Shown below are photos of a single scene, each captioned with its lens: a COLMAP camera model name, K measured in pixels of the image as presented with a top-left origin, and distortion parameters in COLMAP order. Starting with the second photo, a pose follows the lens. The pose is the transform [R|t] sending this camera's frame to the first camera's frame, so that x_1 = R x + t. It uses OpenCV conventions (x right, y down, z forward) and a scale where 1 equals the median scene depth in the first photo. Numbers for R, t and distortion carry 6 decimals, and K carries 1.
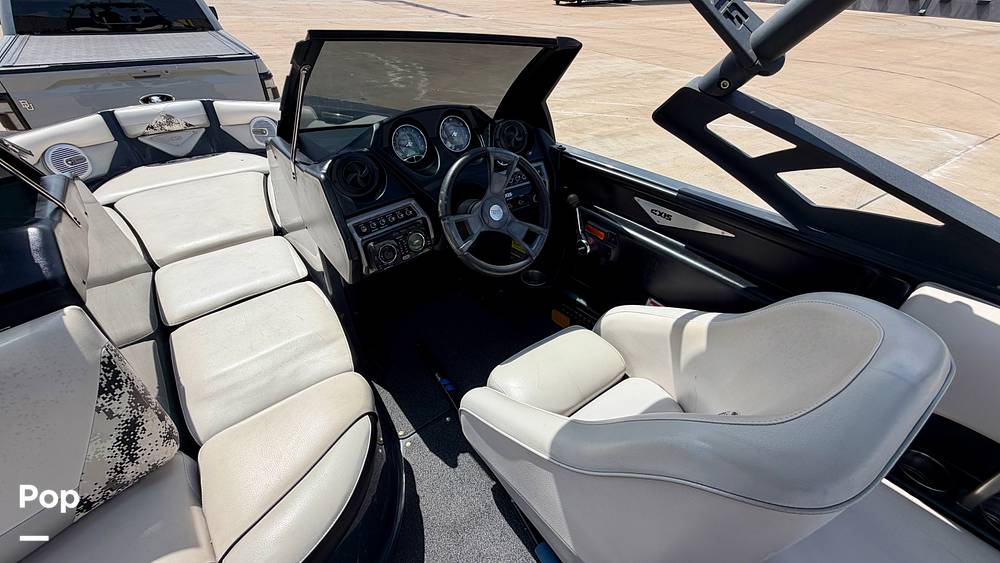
lens RADIAL K [[401.2, 0, 496.9], [0, 401.2, 279.9], [0, 0, 1]] dist [0.003545, -0.000396]
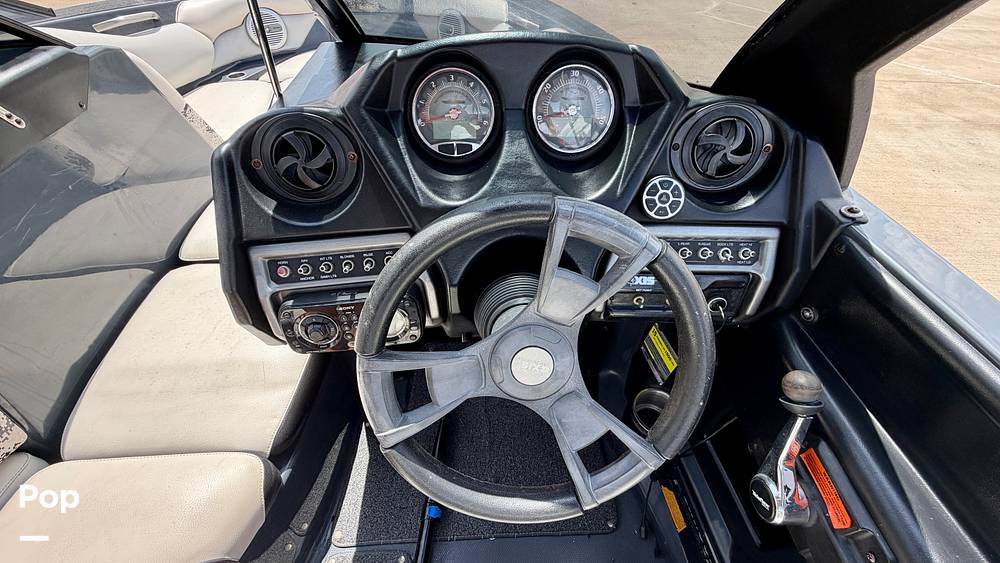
lens RADIAL K [[401.2, 0, 496.9], [0, 401.2, 279.9], [0, 0, 1]] dist [0.003545, -0.000396]
pose [[0.813835, 0.417151, -0.404547, 0.073994], [-0.339143, 0.906283, 0.252257, -0.269302], [0.471863, -0.068096, 0.879038, 0.551970]]
